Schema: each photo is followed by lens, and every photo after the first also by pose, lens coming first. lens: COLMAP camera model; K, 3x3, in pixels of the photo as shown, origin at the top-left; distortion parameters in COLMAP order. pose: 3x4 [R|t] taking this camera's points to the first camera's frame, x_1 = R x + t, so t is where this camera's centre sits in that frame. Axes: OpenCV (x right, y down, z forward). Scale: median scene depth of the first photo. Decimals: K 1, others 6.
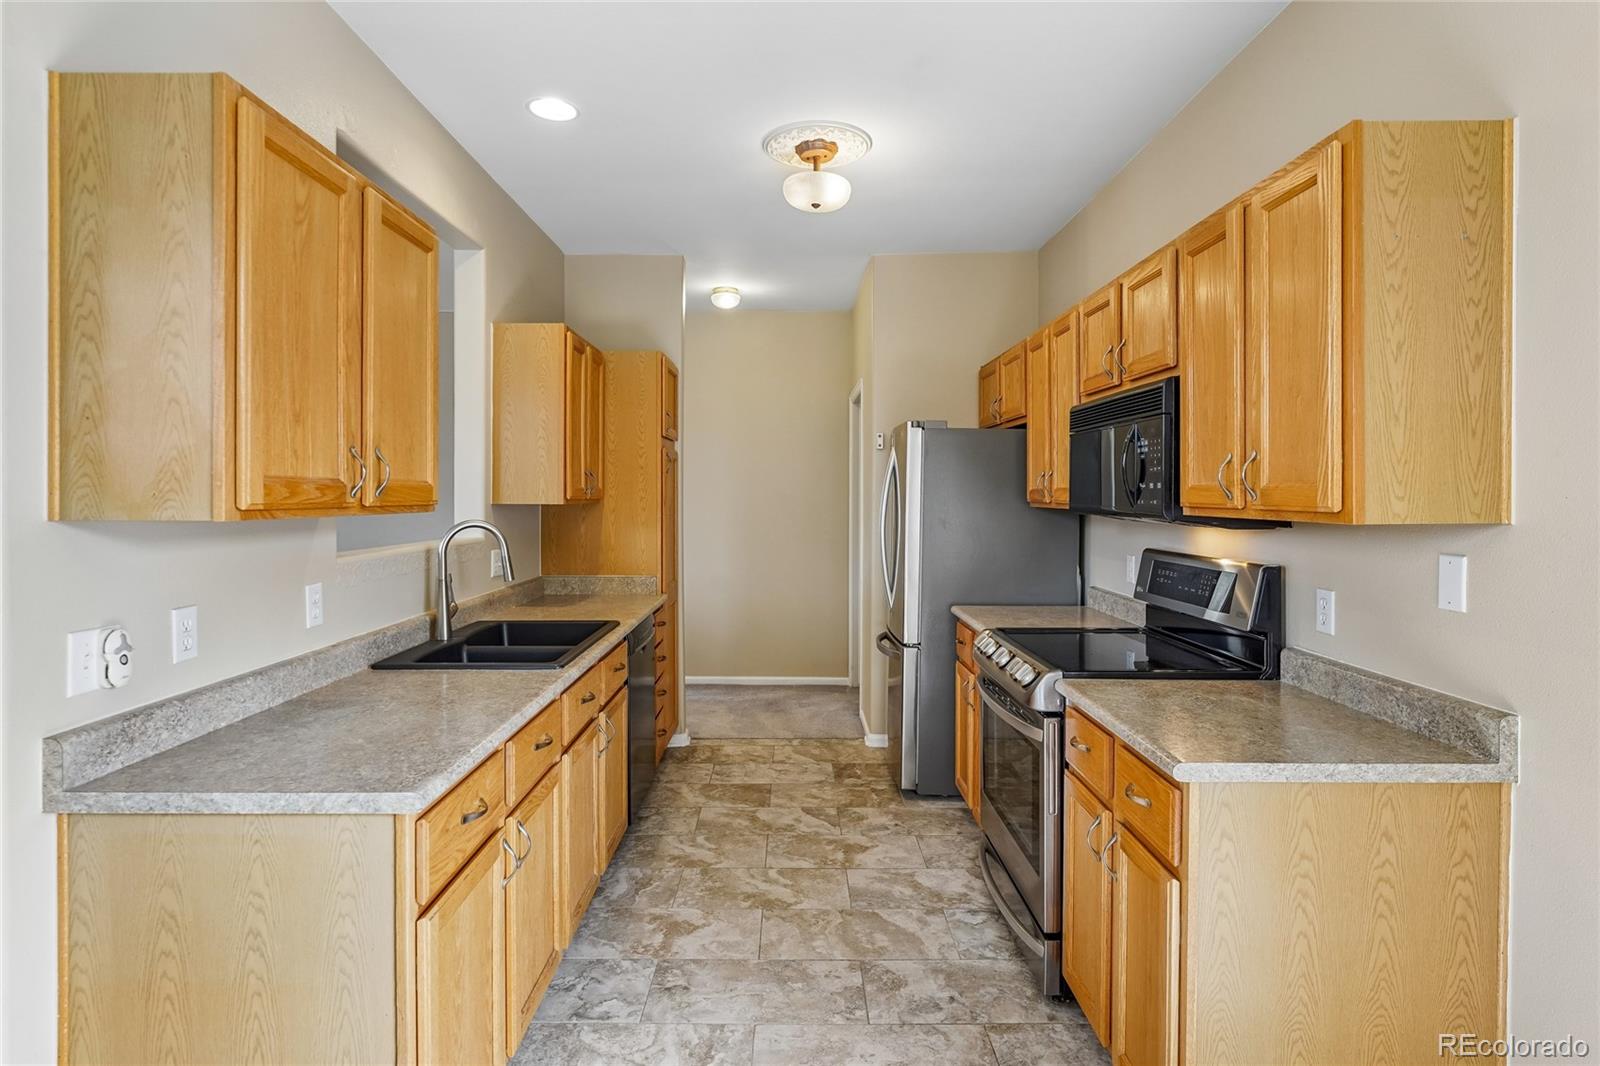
lens RADIAL K [[825.6, 0, 789.2], [0, 825.6, 497.2], [0, 0, 1]] dist [0.001497, -0.009439]
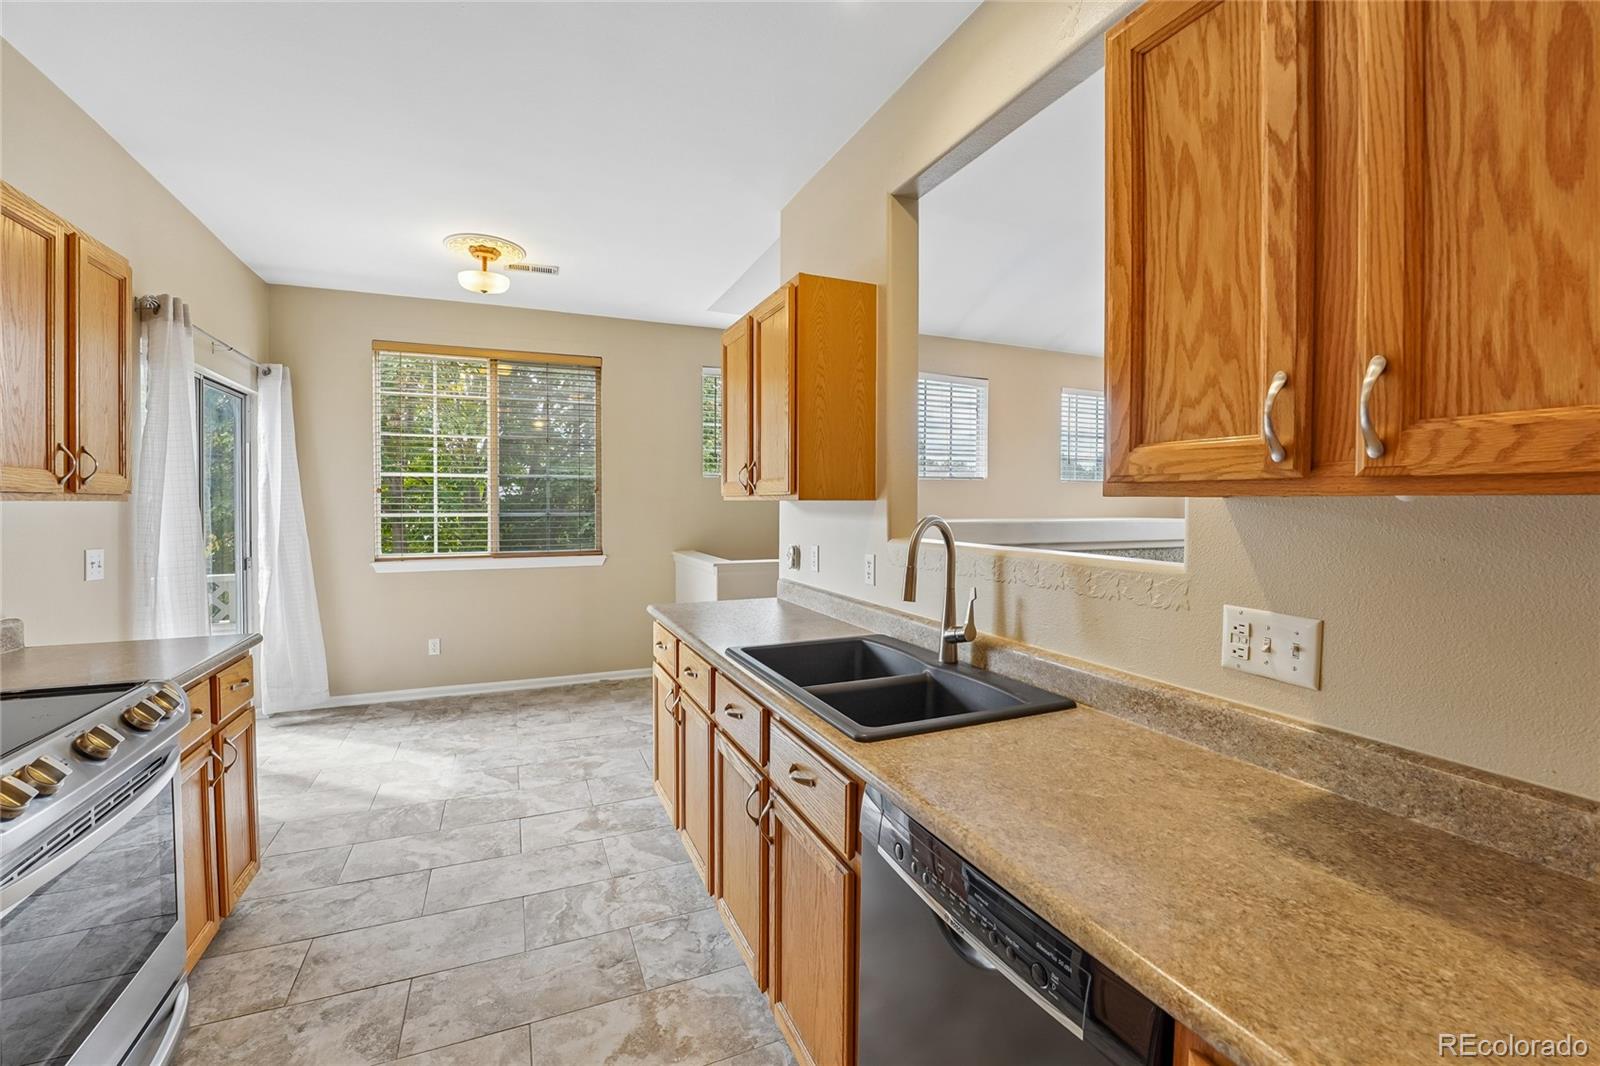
lens RADIAL K [[668.5, 0, 797.0], [0, 668.5, 514.7], [0, 0, 1]] dist [-0.026200, 0.000683]
pose [[-0.916142, 0.004550, -0.400829, -0.018727], [-0.005037, 0.999726, 0.022861, 0.012758], [0.400823, 0.022963, -0.915868, 1.559414]]
